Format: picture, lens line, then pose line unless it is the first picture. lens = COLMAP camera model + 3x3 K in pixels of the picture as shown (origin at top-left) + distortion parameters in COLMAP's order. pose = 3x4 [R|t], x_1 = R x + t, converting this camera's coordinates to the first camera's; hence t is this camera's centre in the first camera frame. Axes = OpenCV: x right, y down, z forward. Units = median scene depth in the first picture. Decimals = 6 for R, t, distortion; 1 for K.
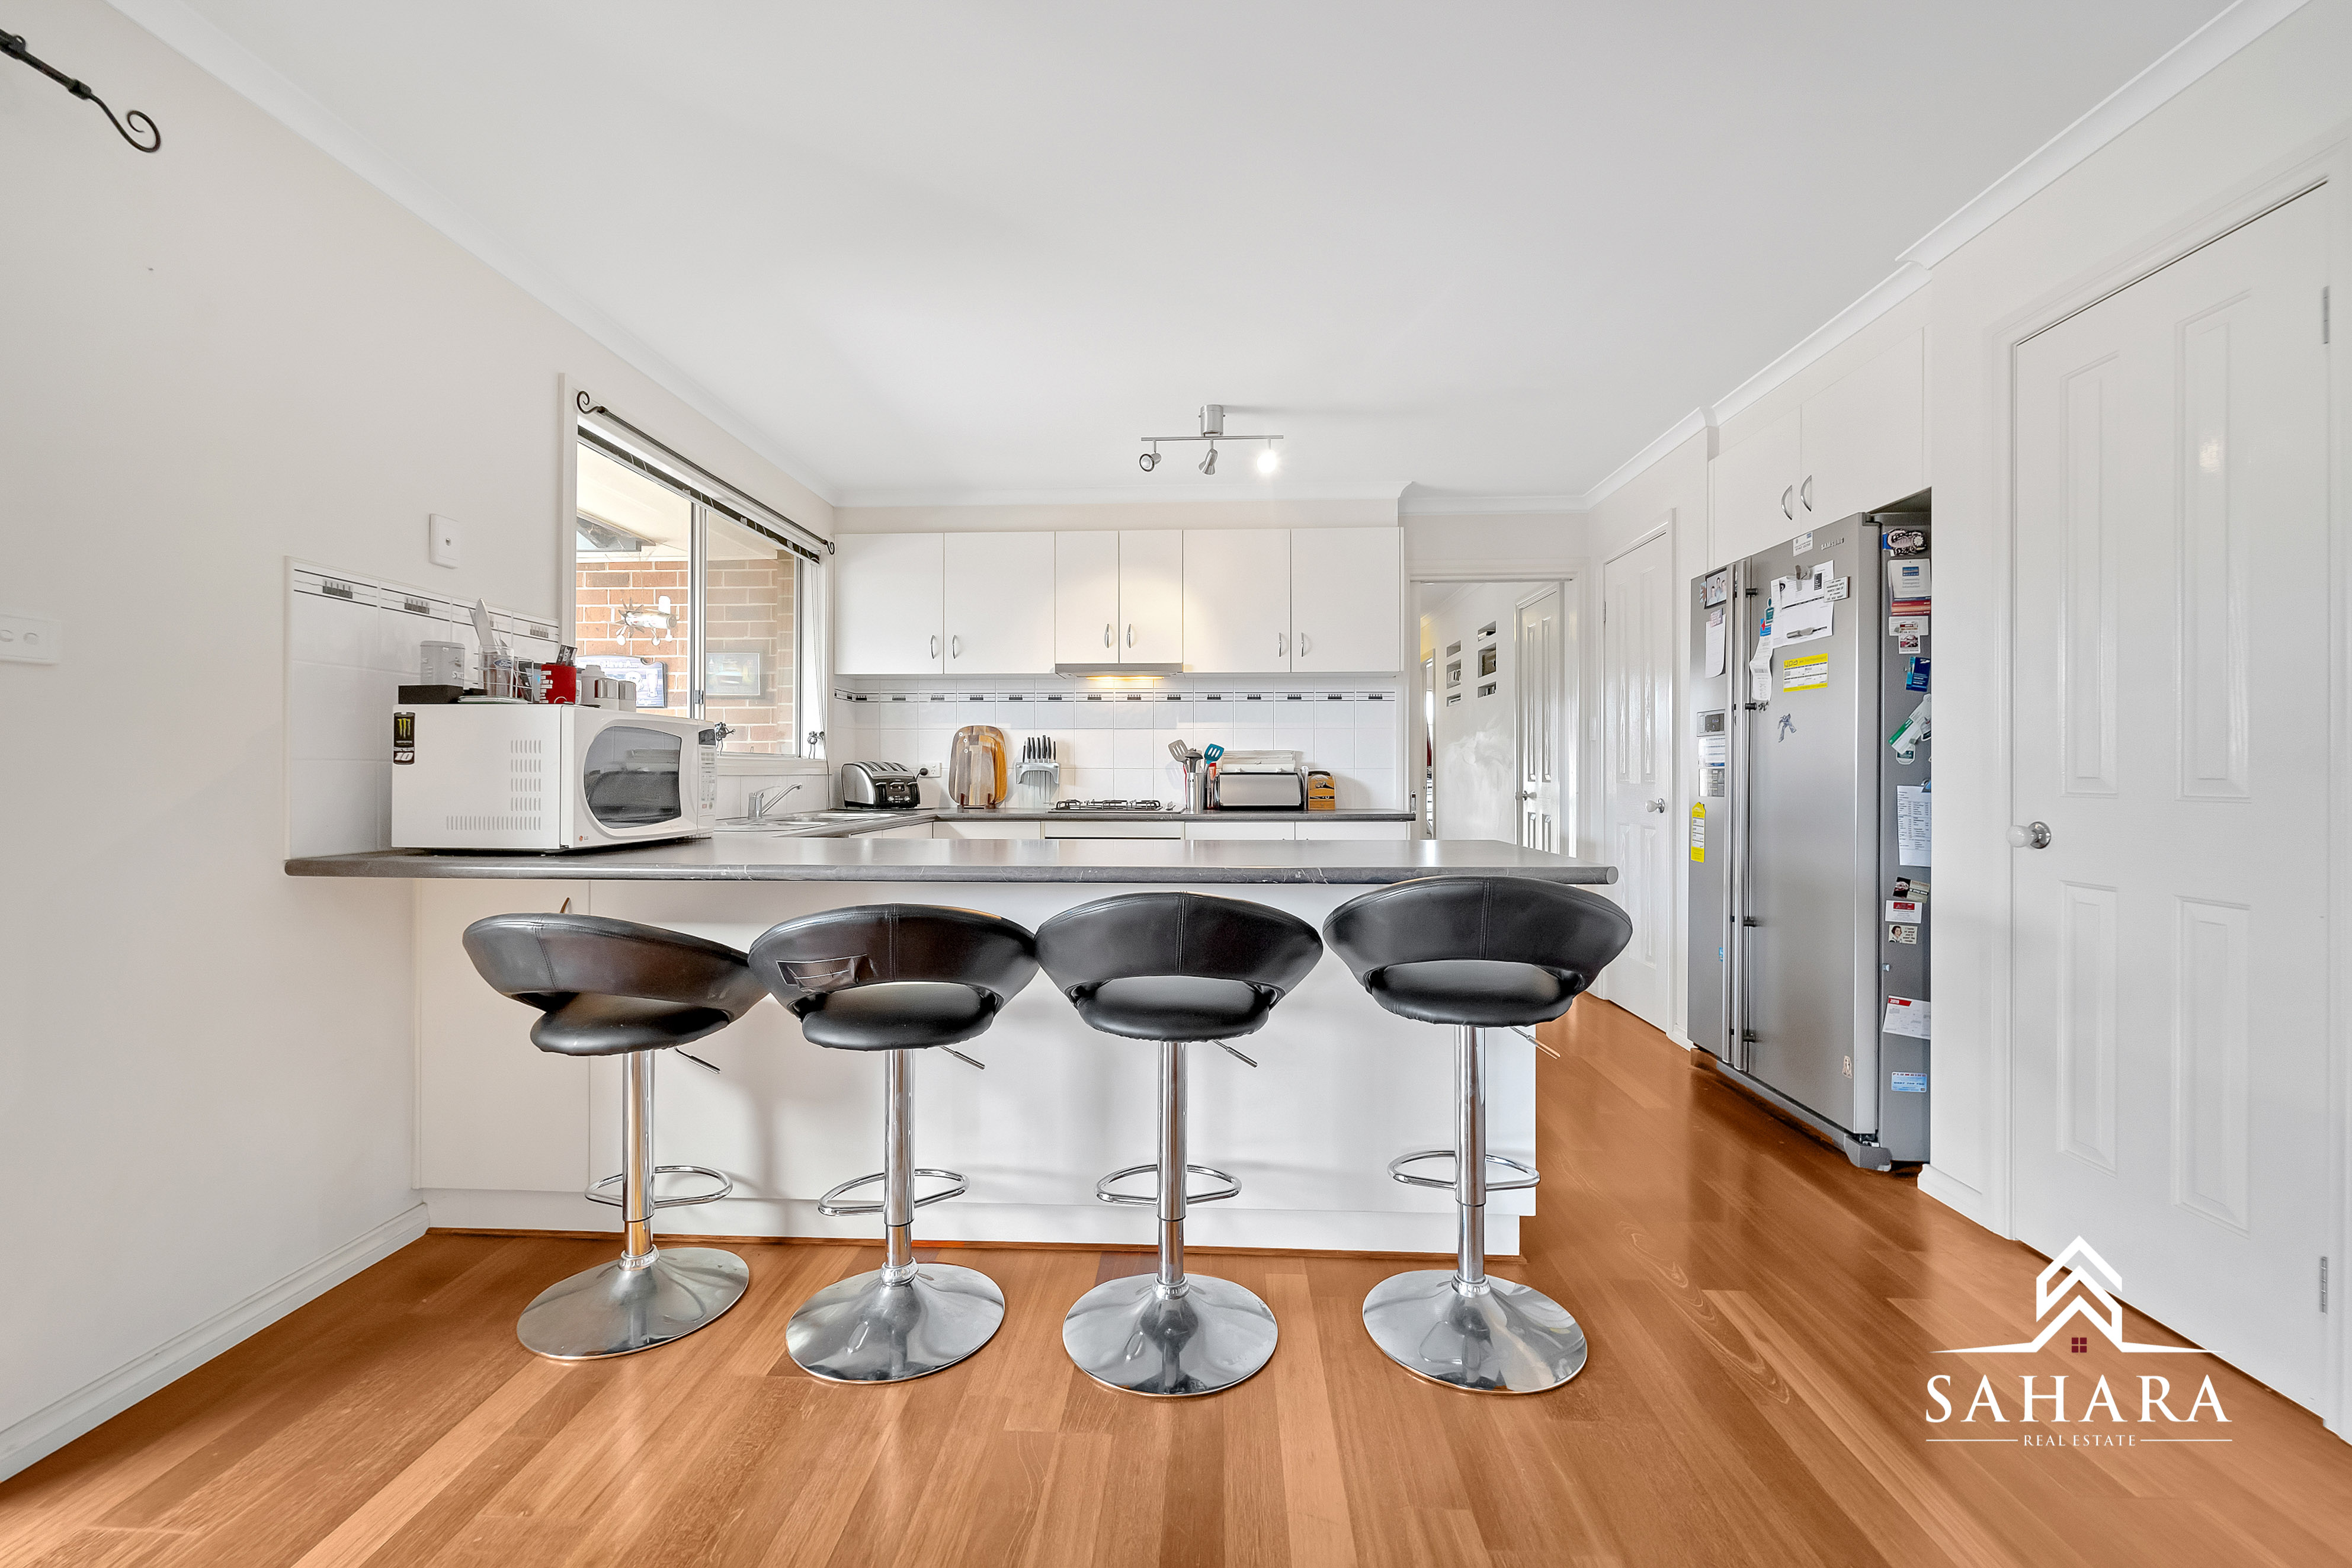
lens RADIAL K [[956.1, 0, 1170.8], [0, 956.1, 771.5], [0, 0, 1]] dist [-0.001261, -0.000235]
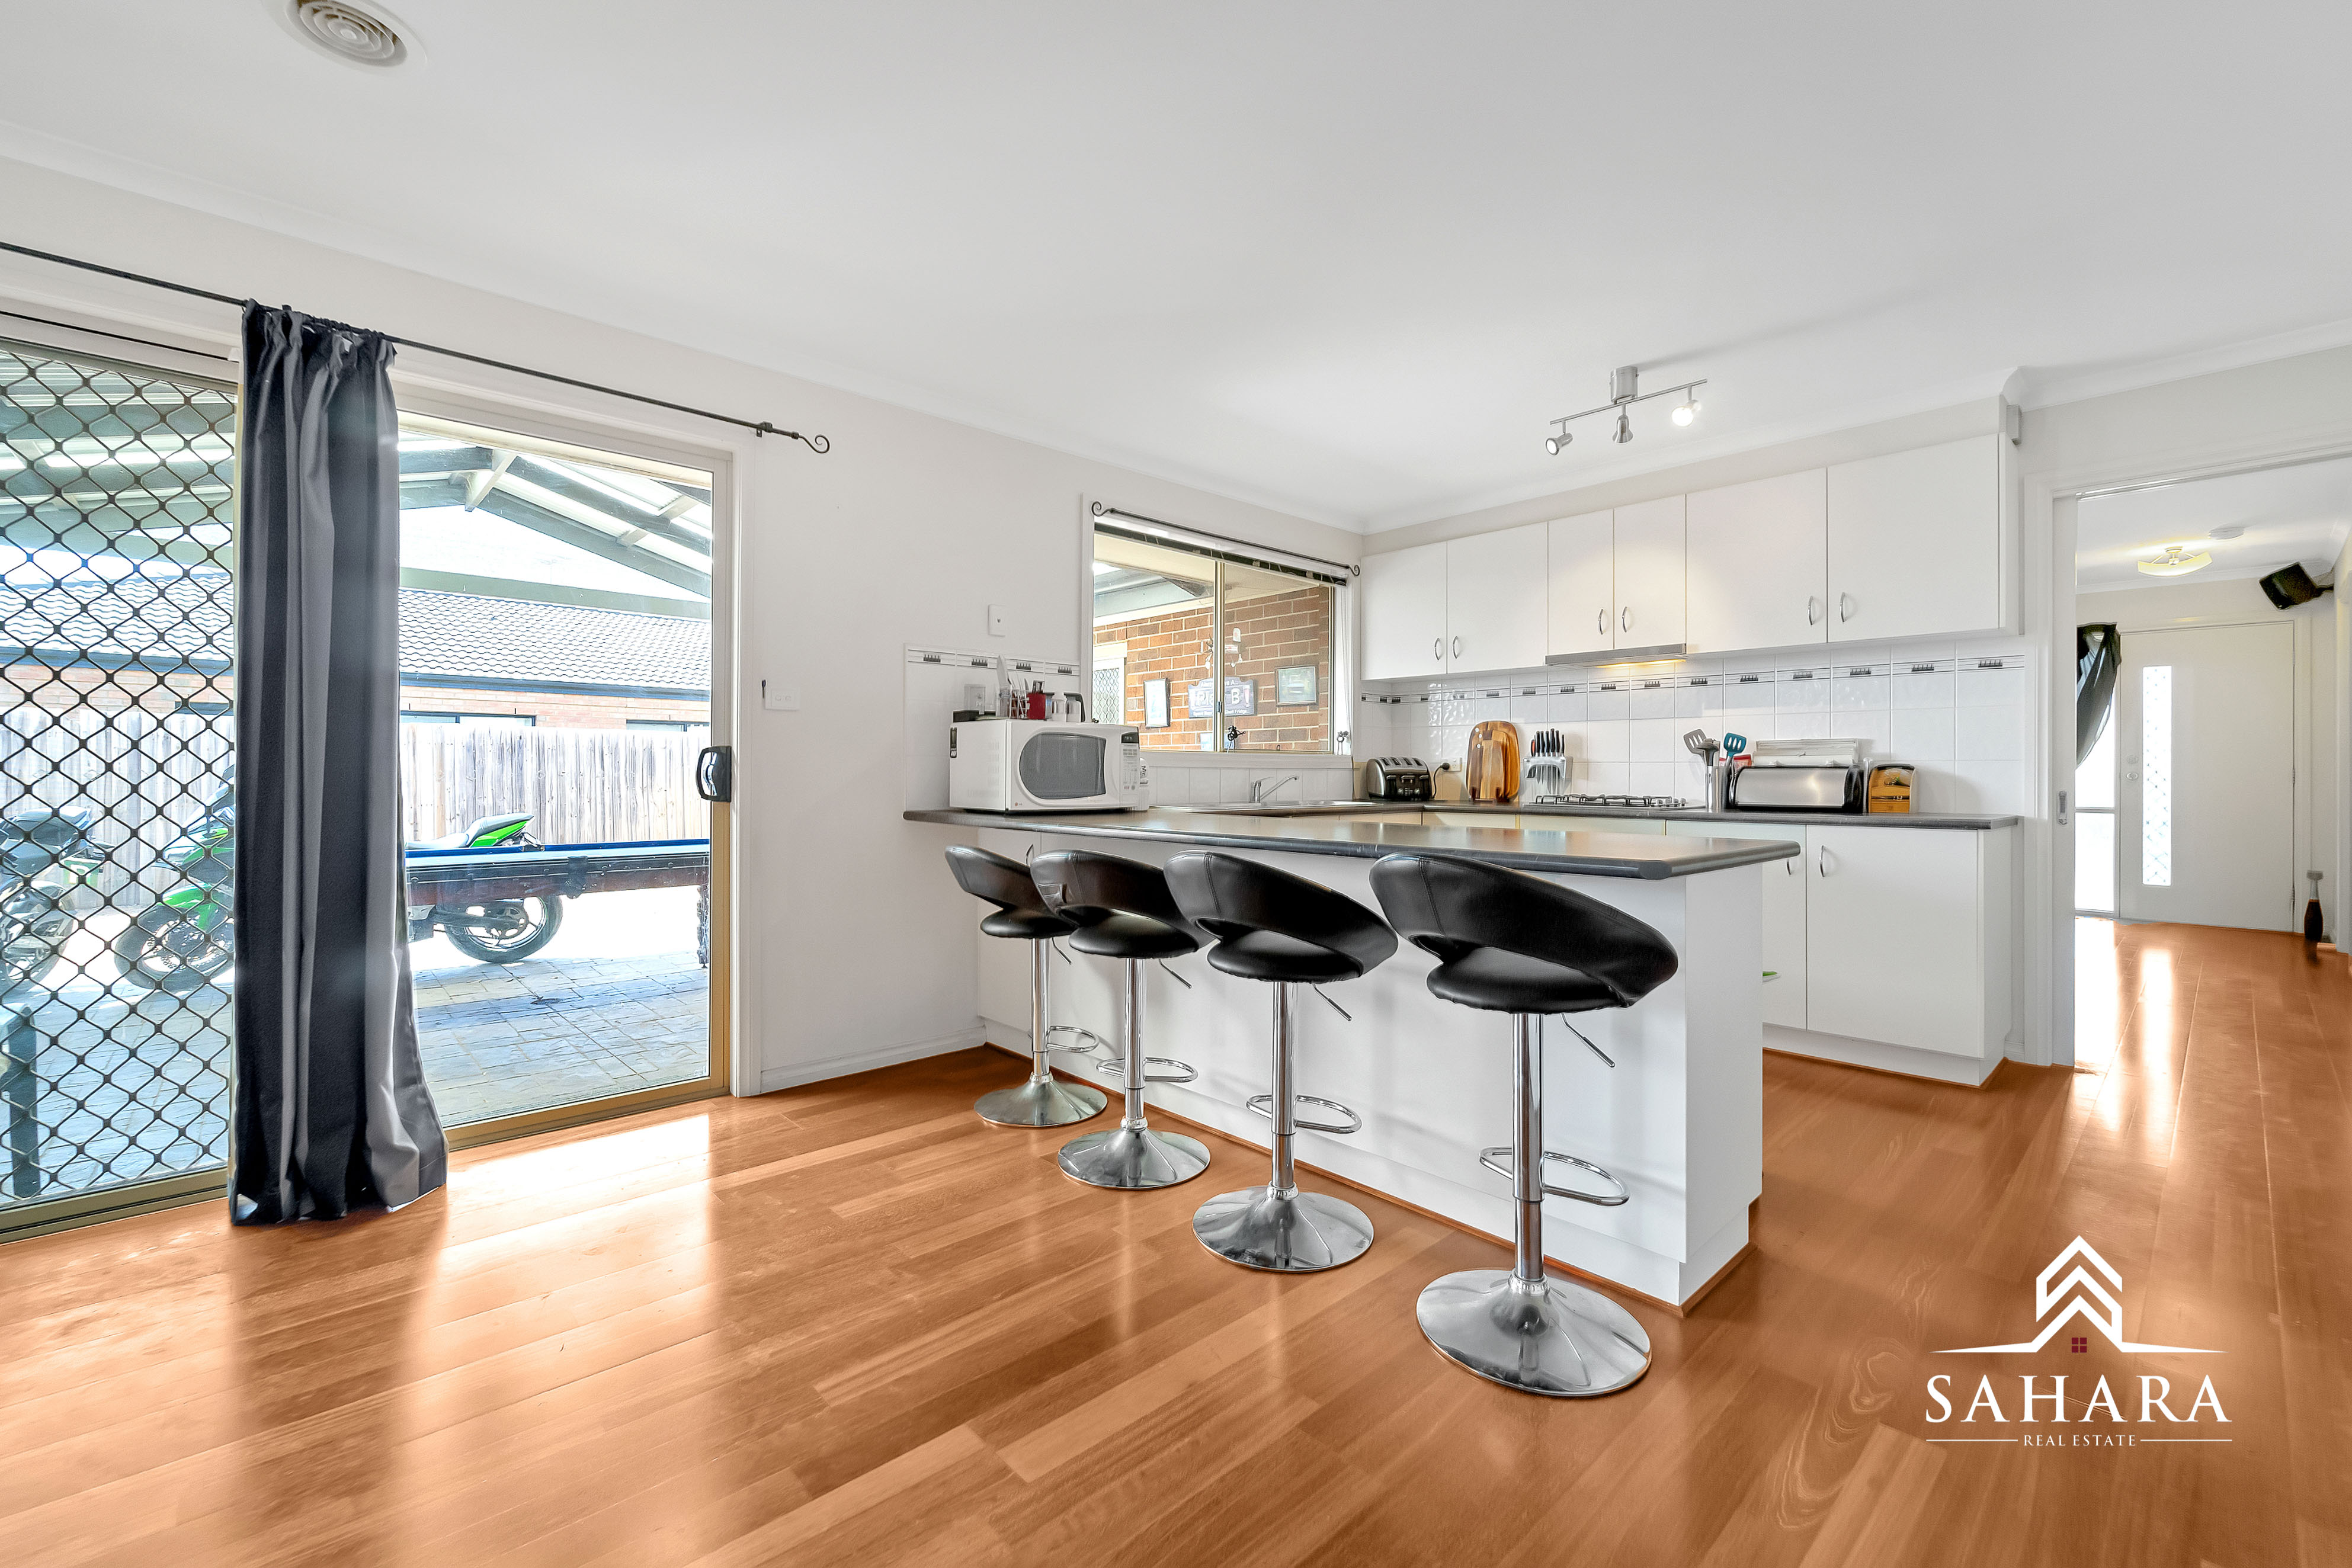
lens RADIAL K [[972.8, 0, 1176.5], [0, 972.8, 773.5], [0, 0, 1]] dist [0.001733, -0.003790]
pose [[0.716050, 0.002581, -0.698044, 0.390098], [-0.001771, 0.999997, 0.001881, 0.008916], [0.698047, -0.000110, 0.716052, 0.021902]]
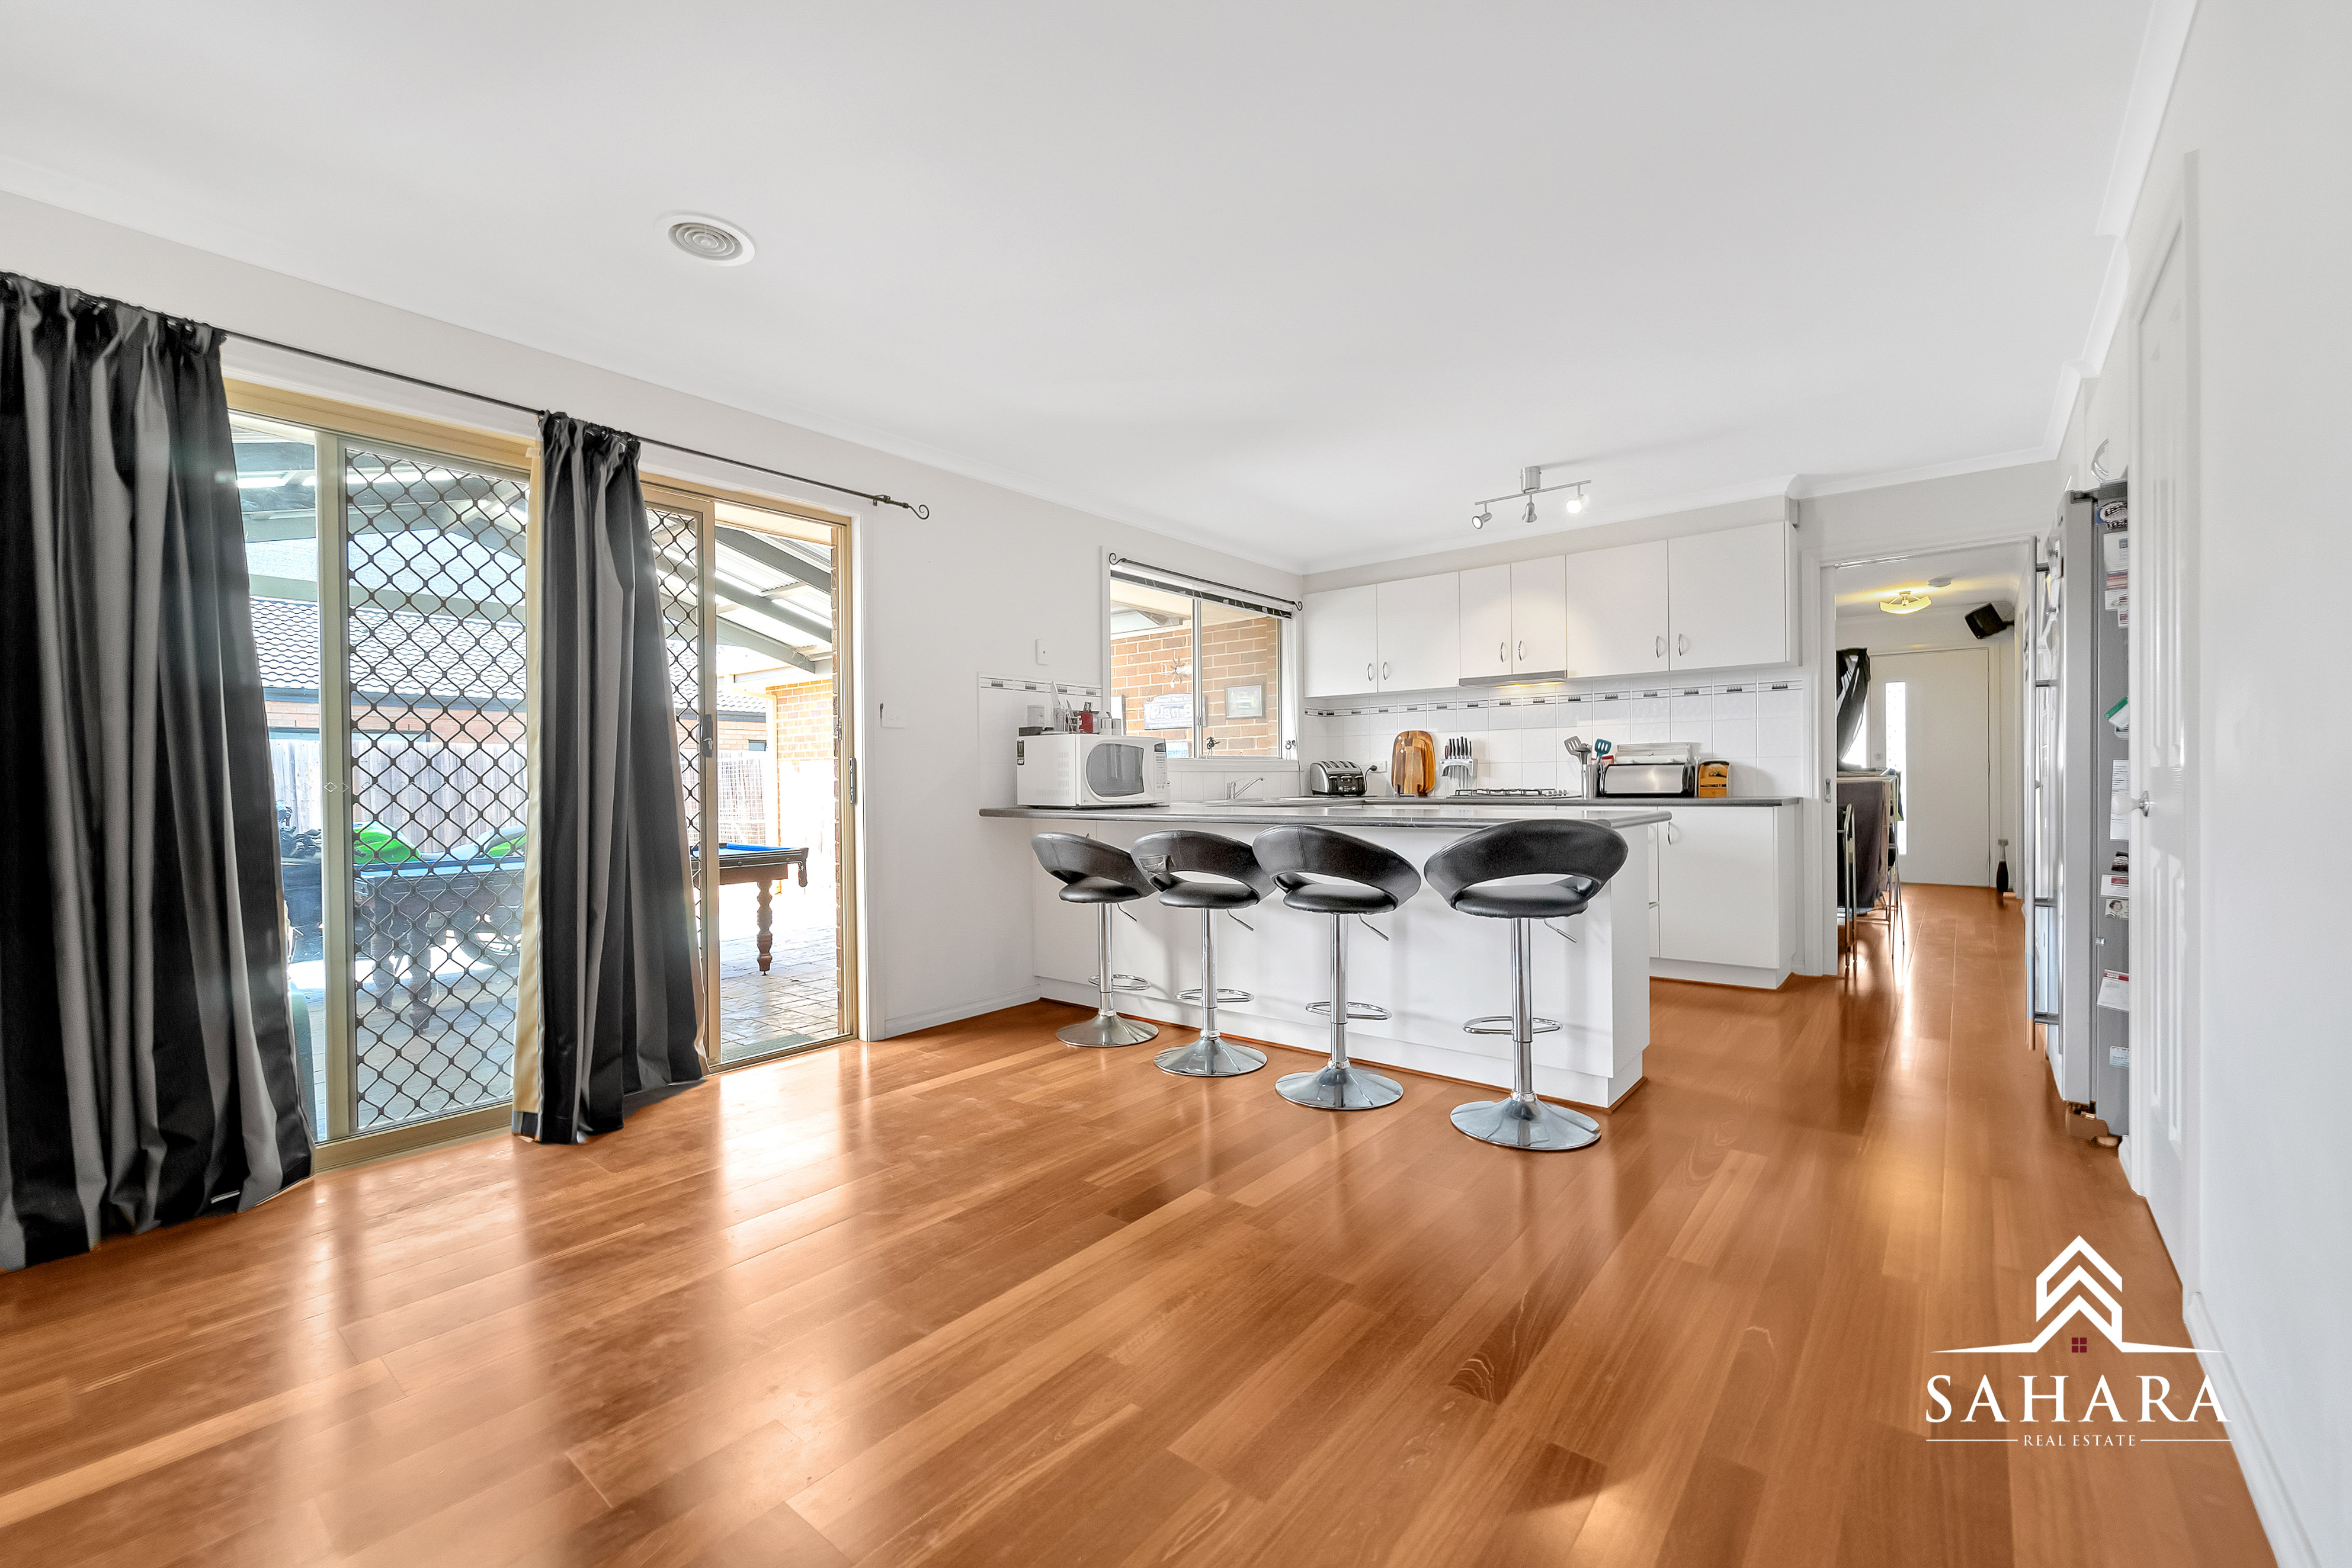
lens RADIAL K [[955.2, 0, 1176.1], [0, 955.2, 789.2], [0, 0, 1]] dist [-0.000714, -0.004419]
pose [[0.805000, -0.004305, -0.593259, 0.403832], [0.013460, 0.999849, 0.011009, 0.015060], [0.593122, -0.016847, 0.804936, -0.274185]]
